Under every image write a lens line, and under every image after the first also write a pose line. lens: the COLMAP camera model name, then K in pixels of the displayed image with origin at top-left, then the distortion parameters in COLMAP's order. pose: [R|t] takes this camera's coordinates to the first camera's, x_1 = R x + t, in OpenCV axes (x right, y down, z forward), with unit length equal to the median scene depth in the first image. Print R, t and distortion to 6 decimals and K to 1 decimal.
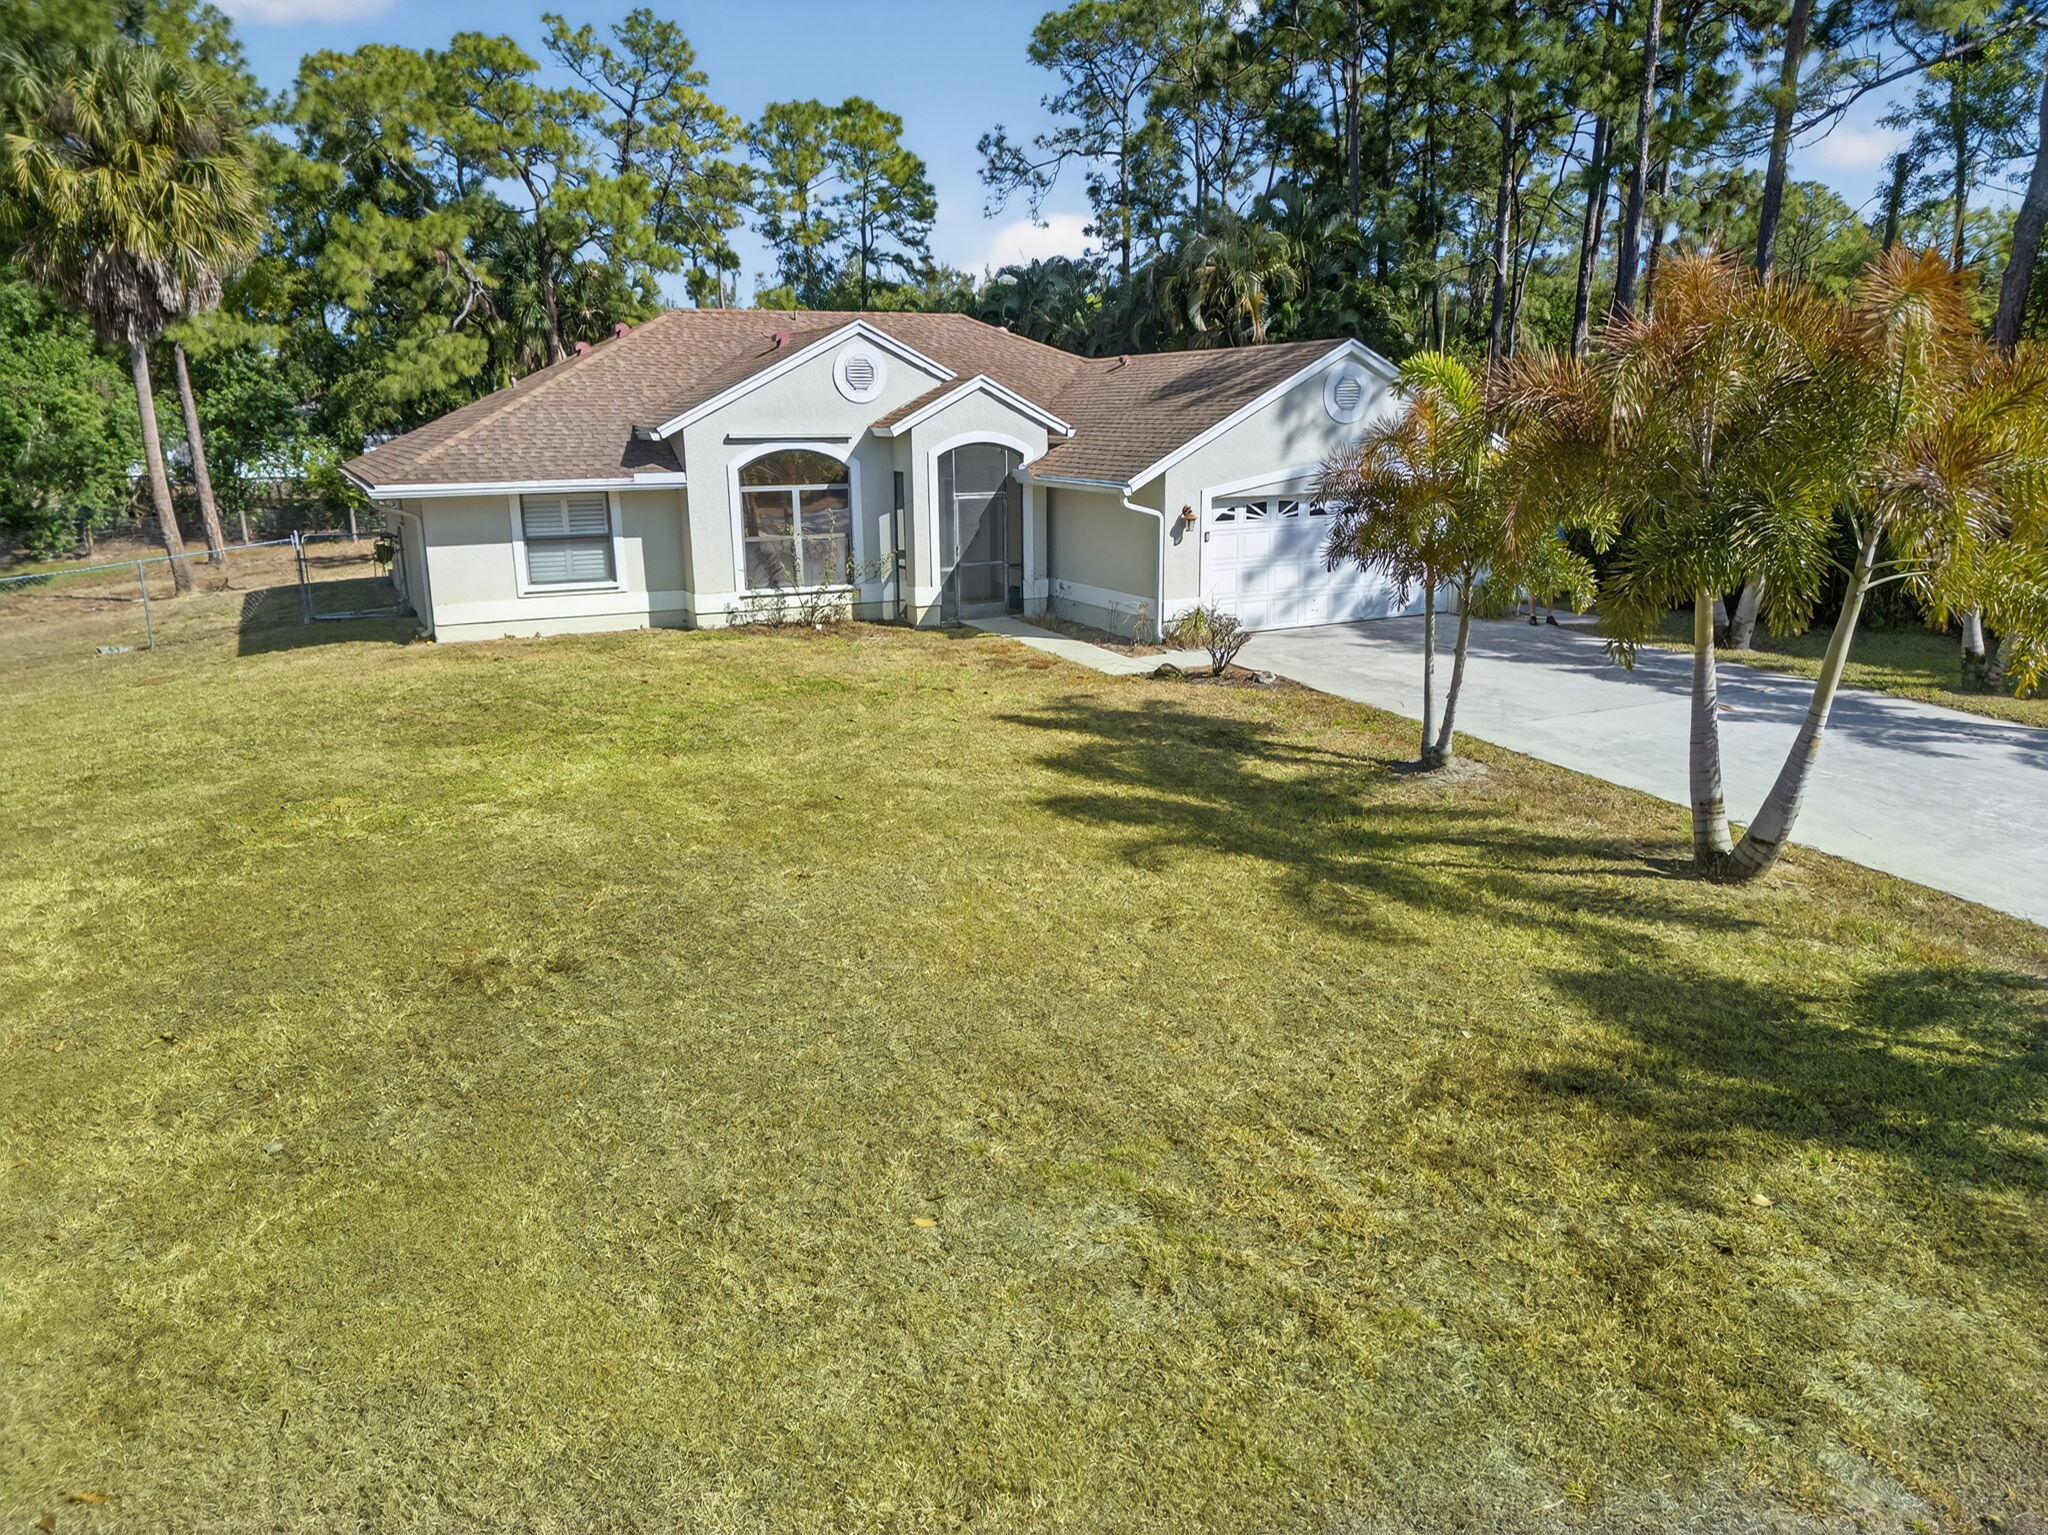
lens RADIAL K [[1448.5, 0, 1027.9], [0, 1448.5, 774.2], [0, 0, 1]] dist [0.059302, -0.053966]
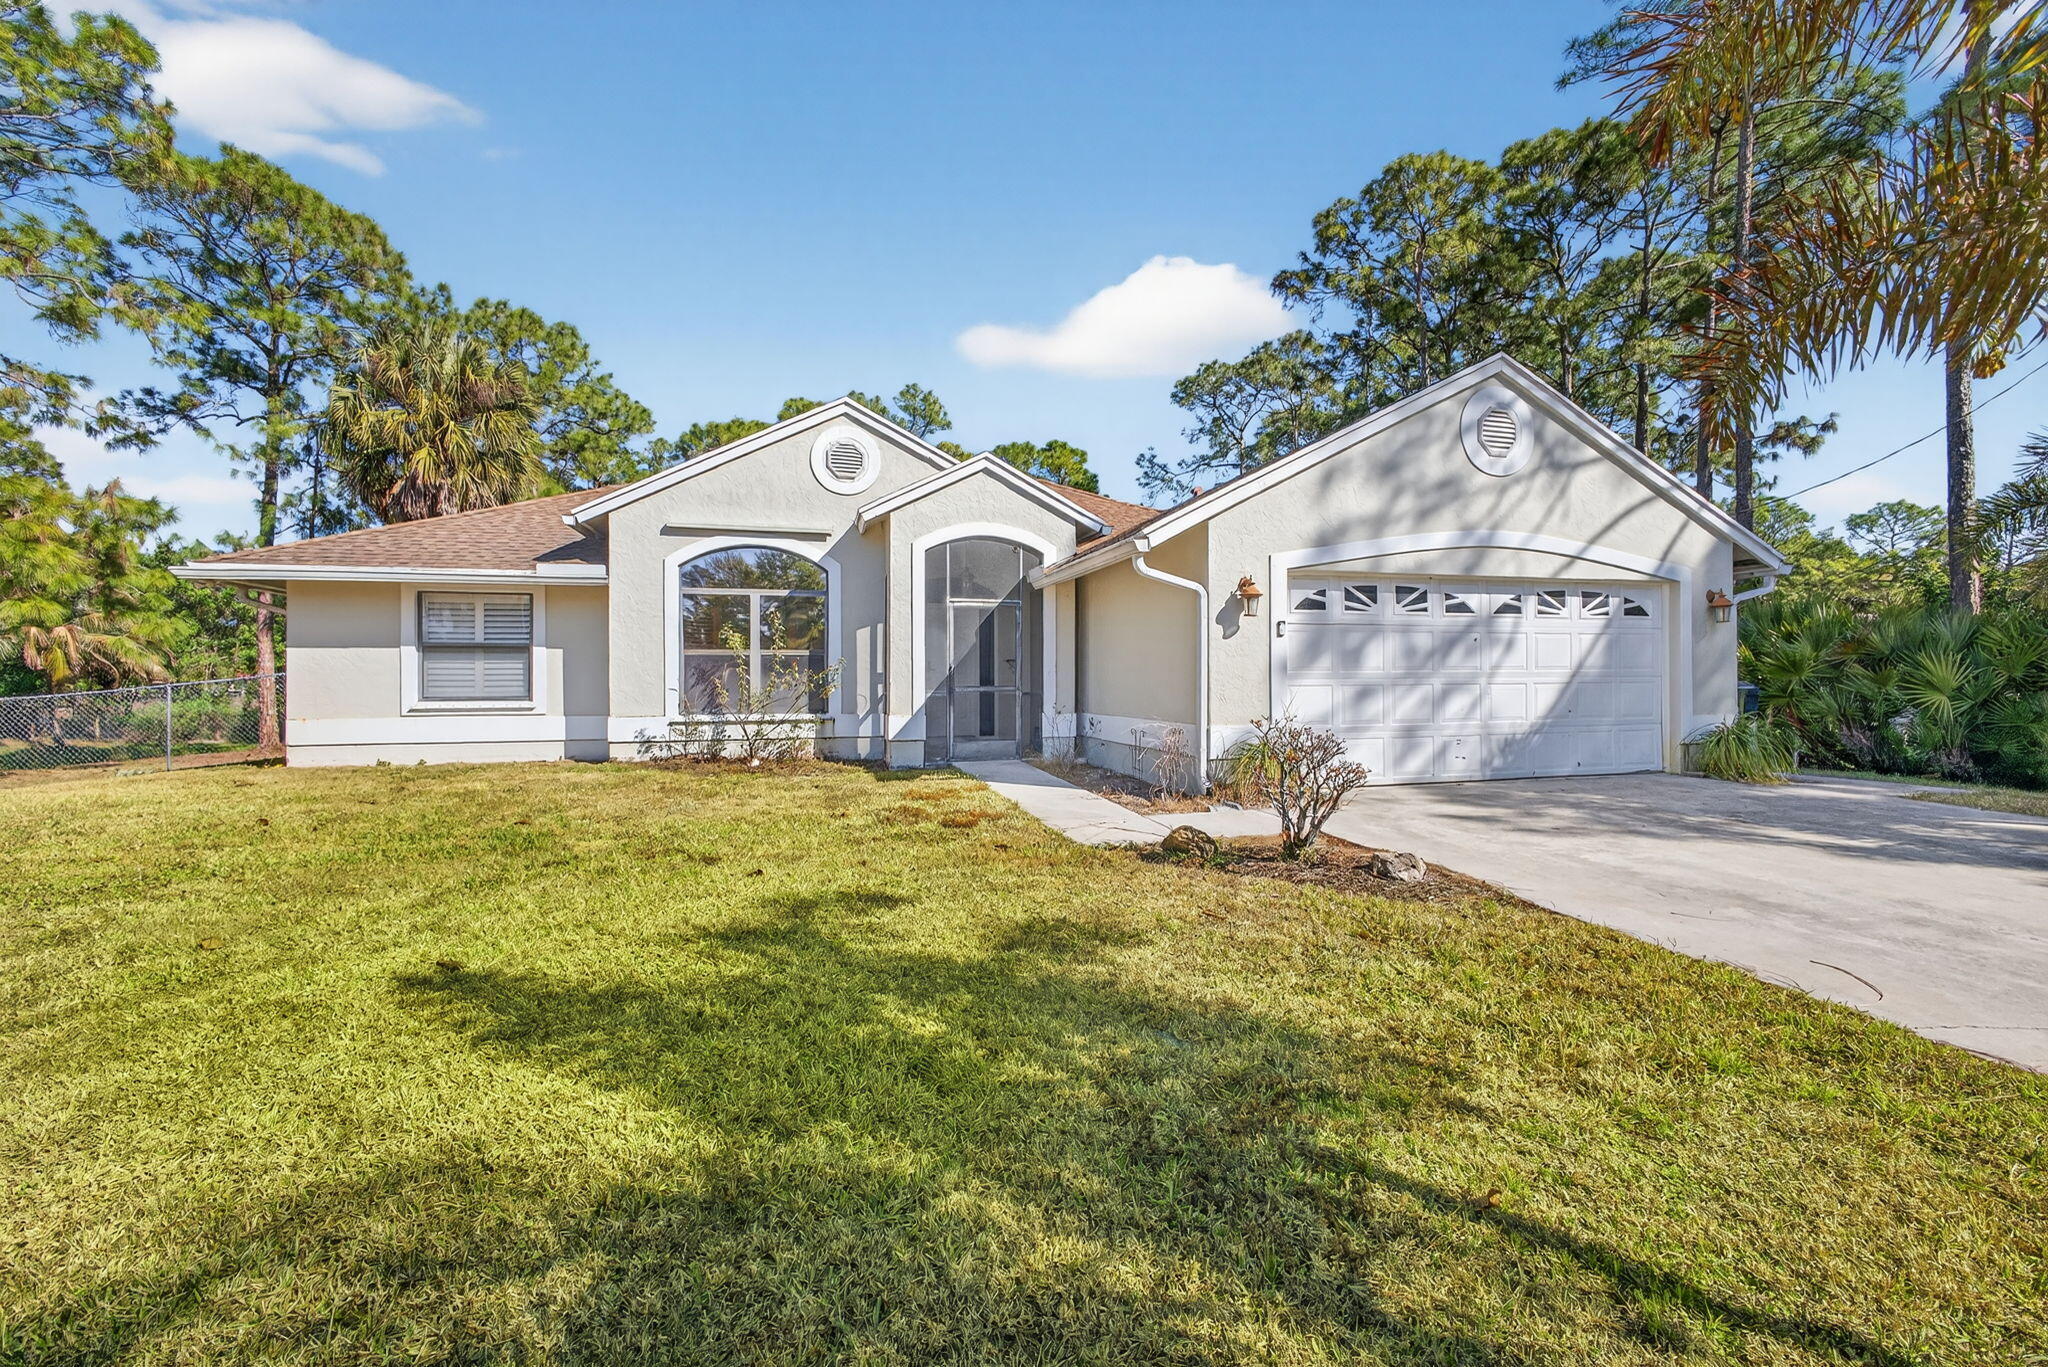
lens RADIAL K [[870.8, 0, 1029.8], [0, 870.8, 673.9], [0, 0, 1]] dist [-0.006156, 0.001902]
pose [[0.980318, 0.006408, -0.197321, 0.085770], [-0.055752, 0.967777, -0.245558, -0.043089], [0.189389, 0.251726, 0.949087, 0.586668]]
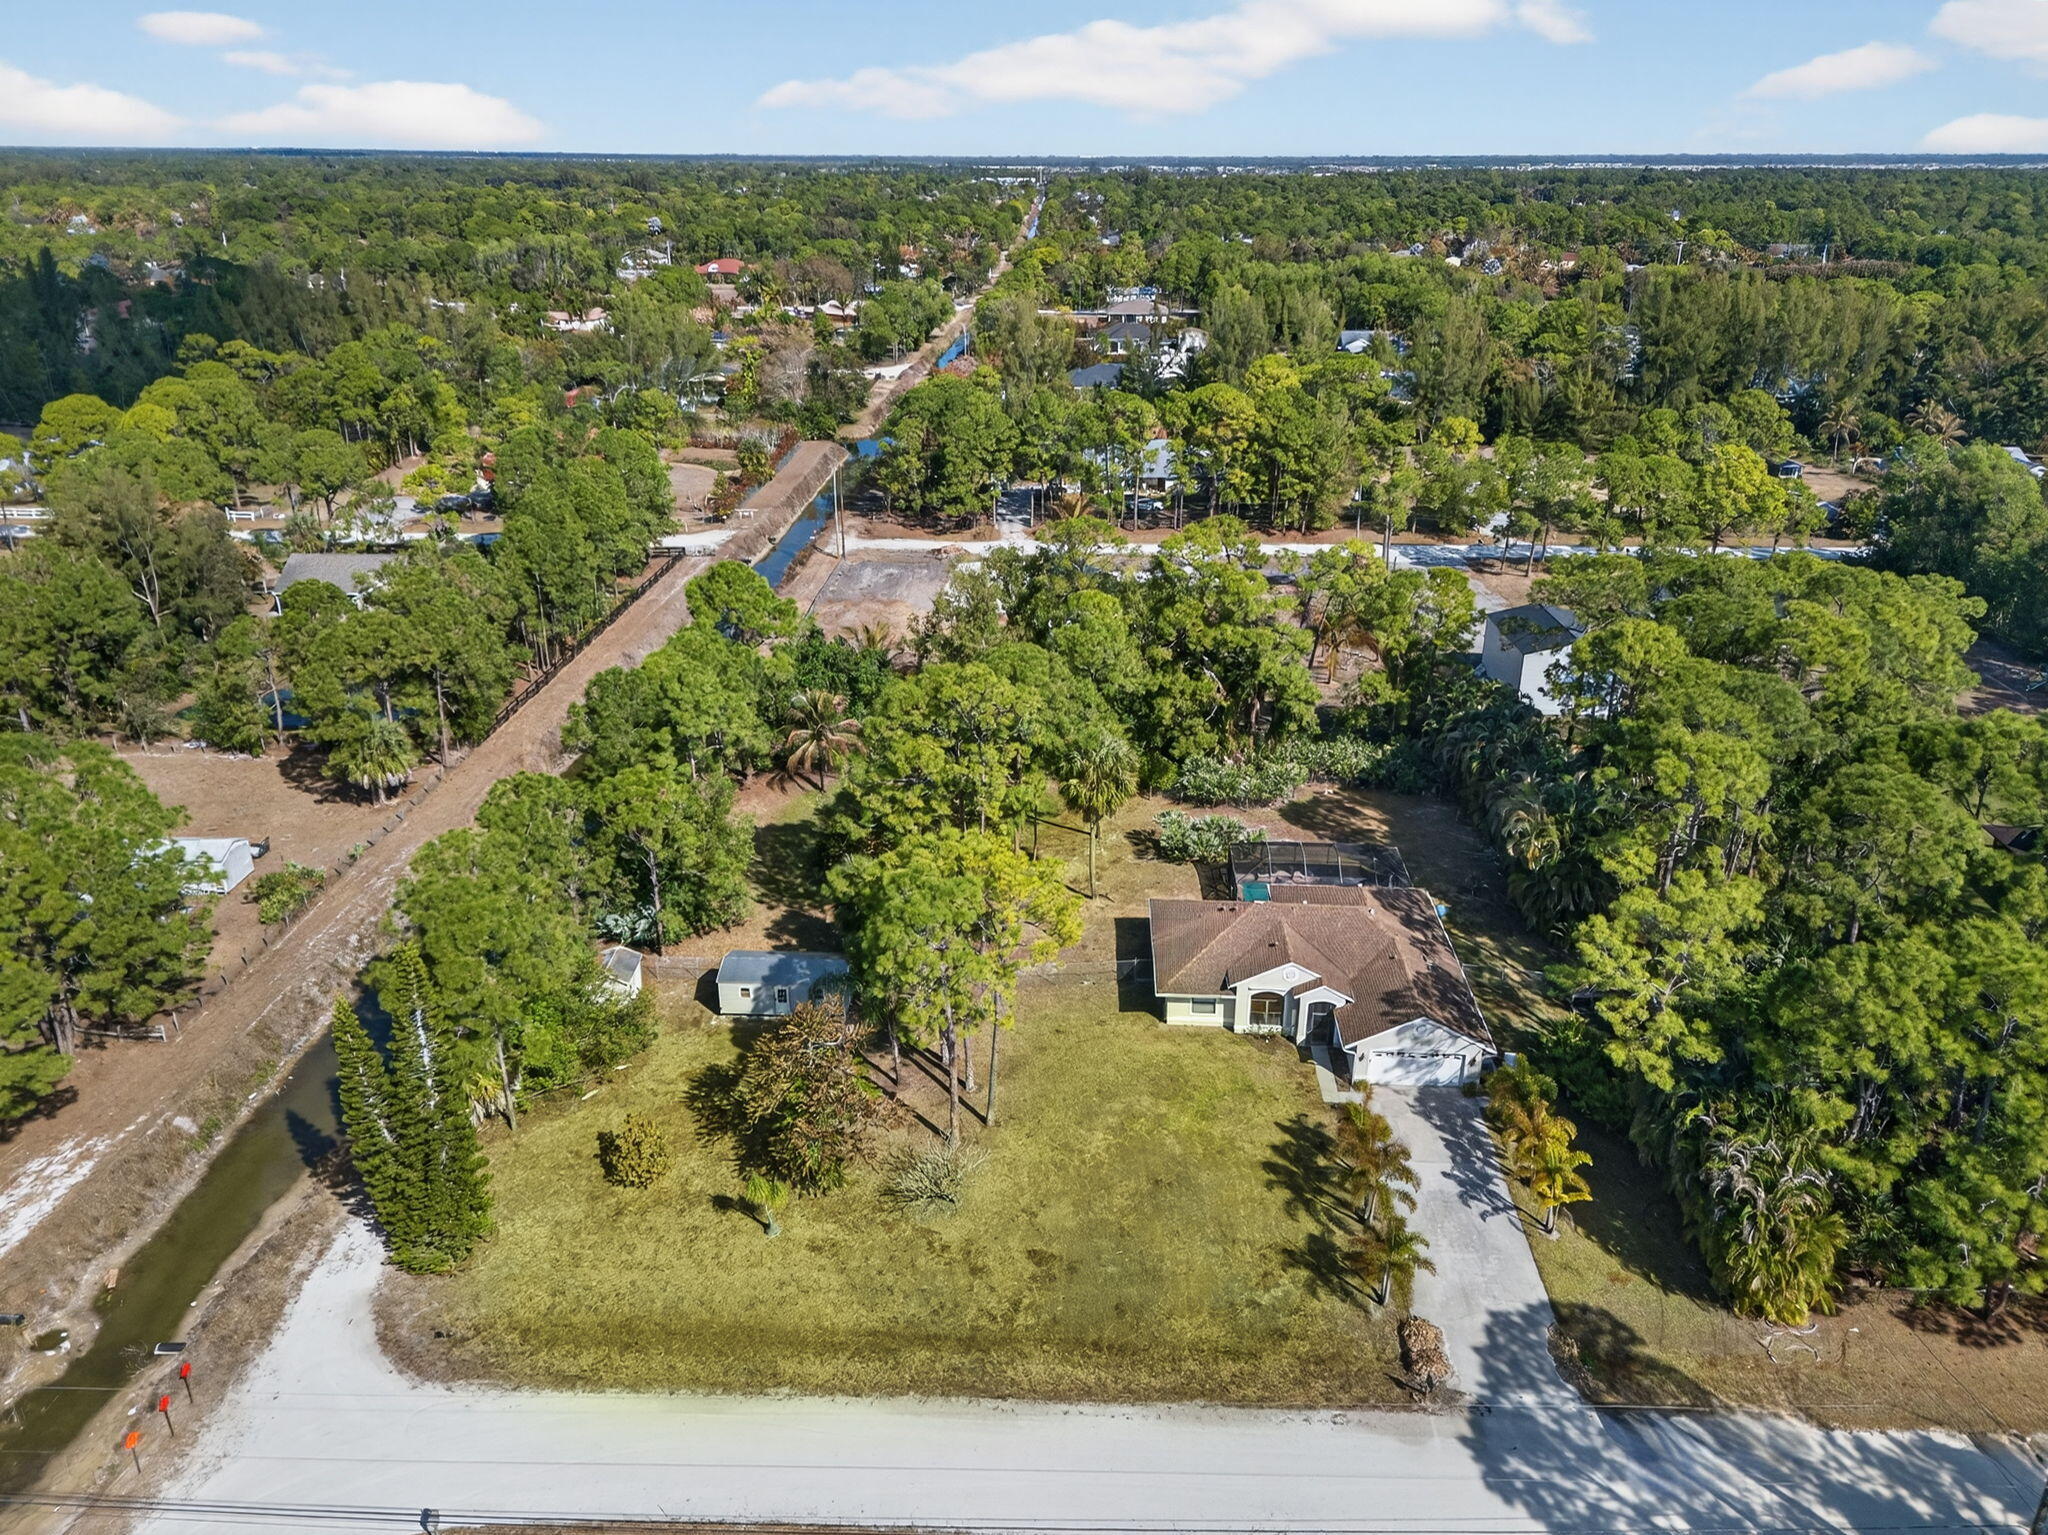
lens RADIAL K [[1448.5, 0, 1003.6], [0, 1448.5, 771.9], [0, 0, 1]] dist [0.059302, -0.053966]
pose [[0.866961, 0.202522, -0.455371, 0.768862], [-0.135594, 0.975095, 0.175513, -1.263345], [0.479575, -0.090418, 0.872830, -2.300840]]
